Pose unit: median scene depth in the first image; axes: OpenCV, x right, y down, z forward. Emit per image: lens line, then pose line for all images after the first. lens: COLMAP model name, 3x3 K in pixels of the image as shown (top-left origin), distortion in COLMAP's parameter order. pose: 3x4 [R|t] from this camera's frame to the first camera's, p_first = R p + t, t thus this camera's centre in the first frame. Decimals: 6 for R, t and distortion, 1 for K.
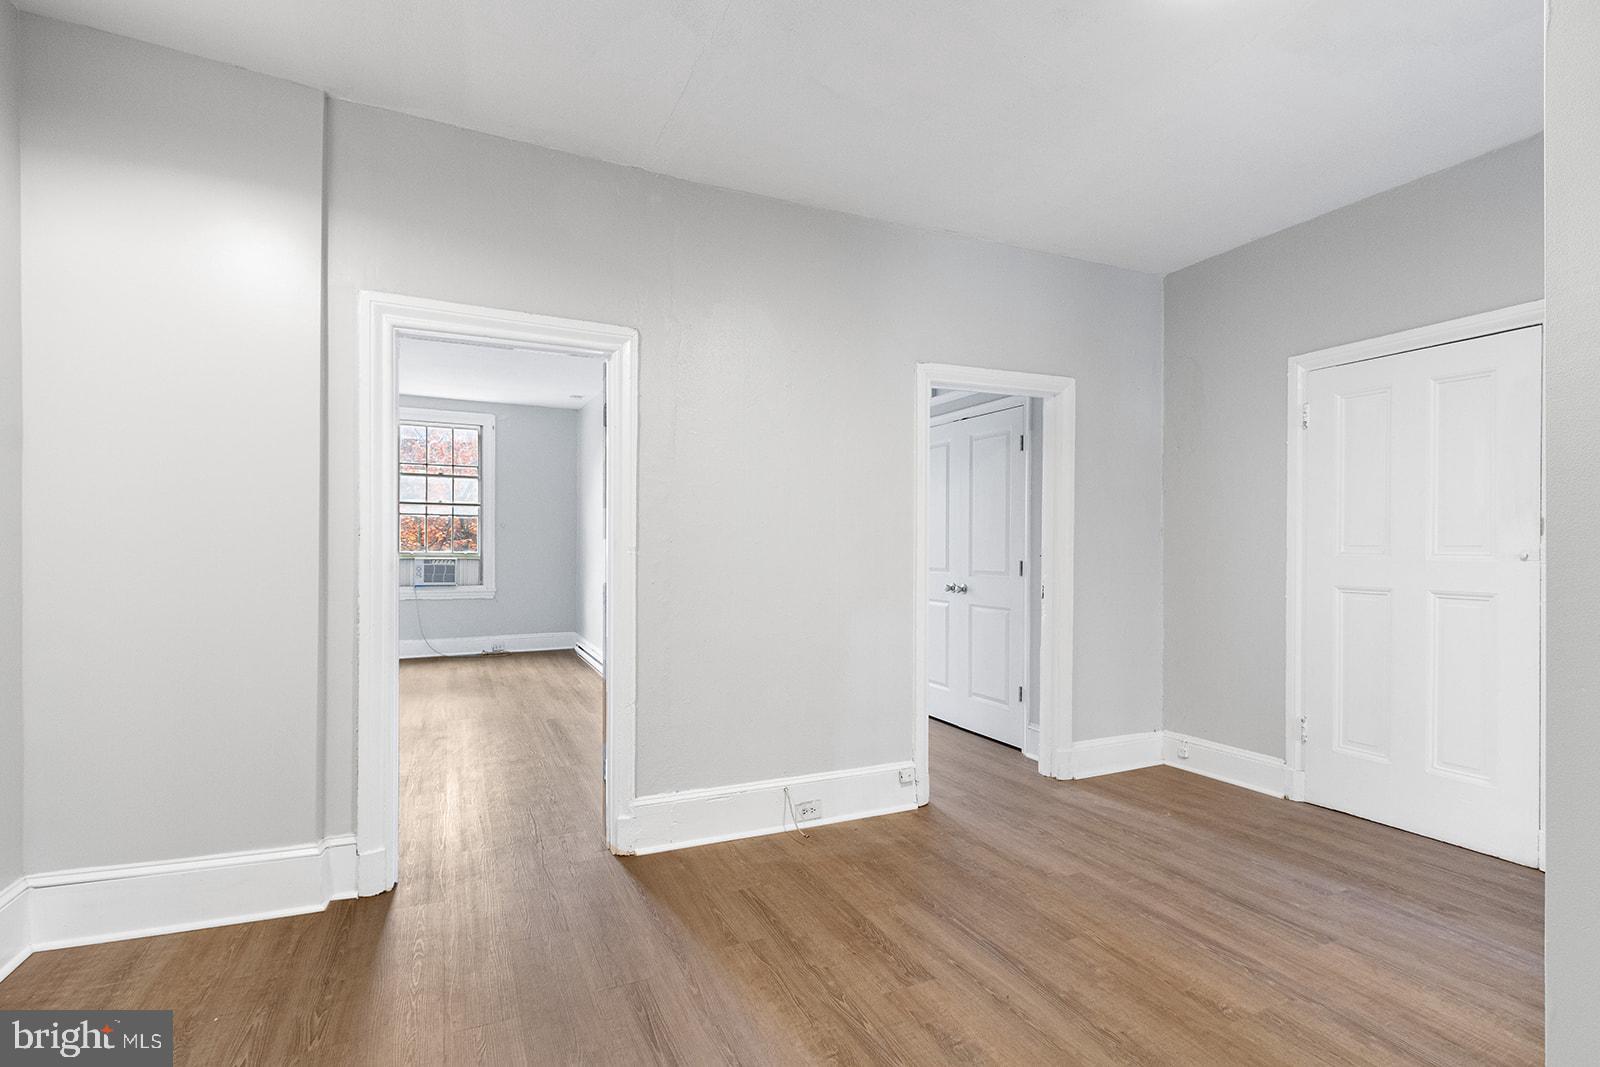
lens RADIAL K [[744.1, 0, 800.0], [0, 744.1, 551.4], [0, 0, 1]] dist [0.001741, -0.000050]
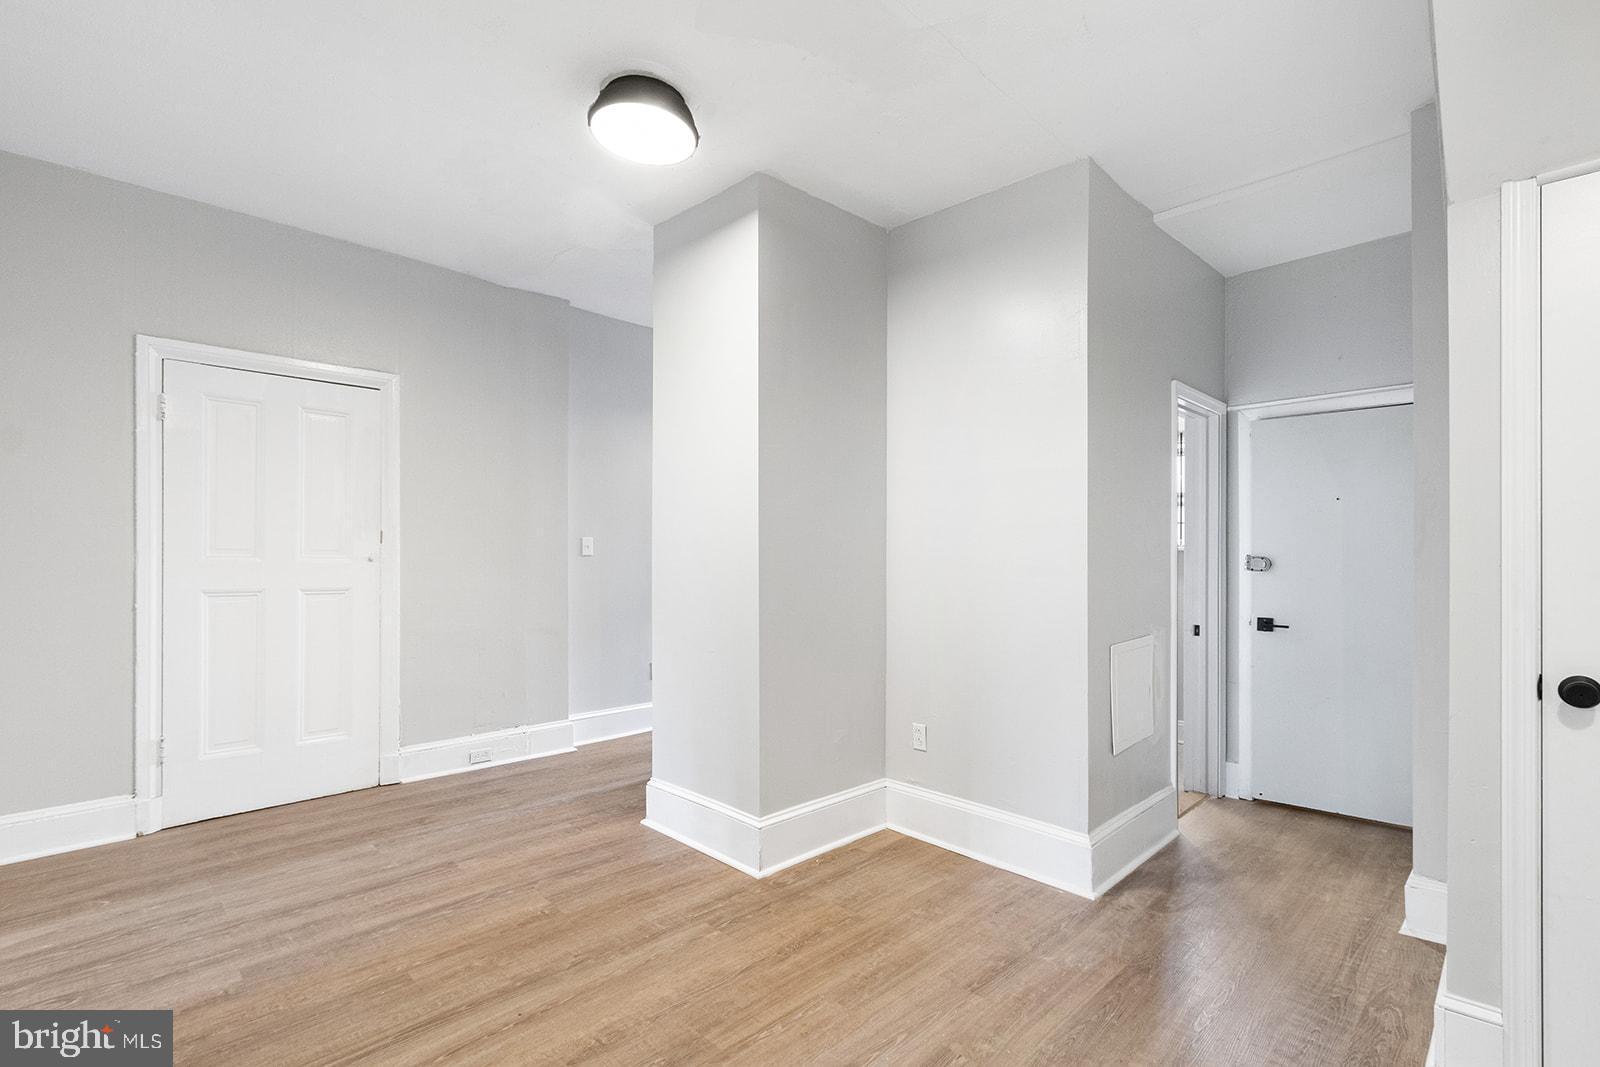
lens RADIAL K [[744.1, 0, 800.0], [0, 744.1, 551.4], [0, 0, 1]] dist [0.001741, -0.000050]
pose [[-0.330691, -0.000295, 0.943739, -0.505119], [-0.003489, 0.999993, -0.000910, -0.006811], [-0.943733, -0.003594, -0.330690, 0.645816]]
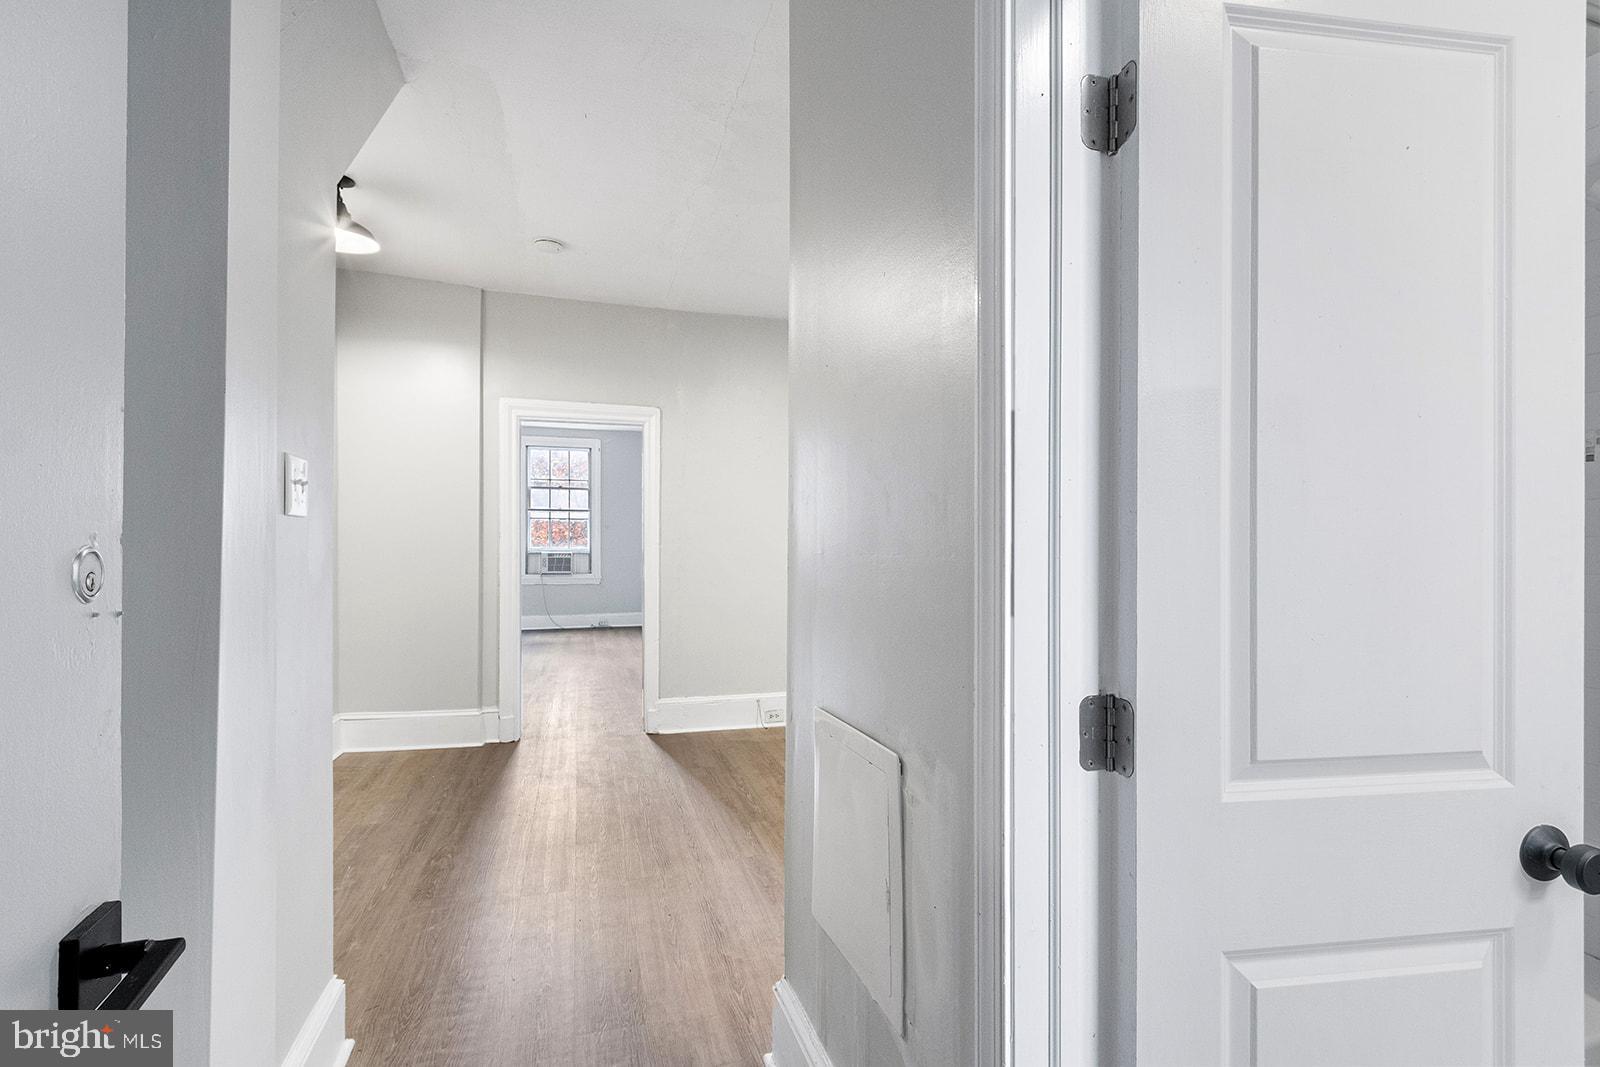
lens RADIAL K [[744.1, 0, 800.0], [0, 744.1, 551.4], [0, 0, 1]] dist [0.001741, -0.000050]
pose [[0.987956, 0.000951, -0.154732, 0.330677], [-0.000375, 0.999993, 0.003752, 0.006459], [0.154735, -0.003649, 0.987949, -0.545266]]
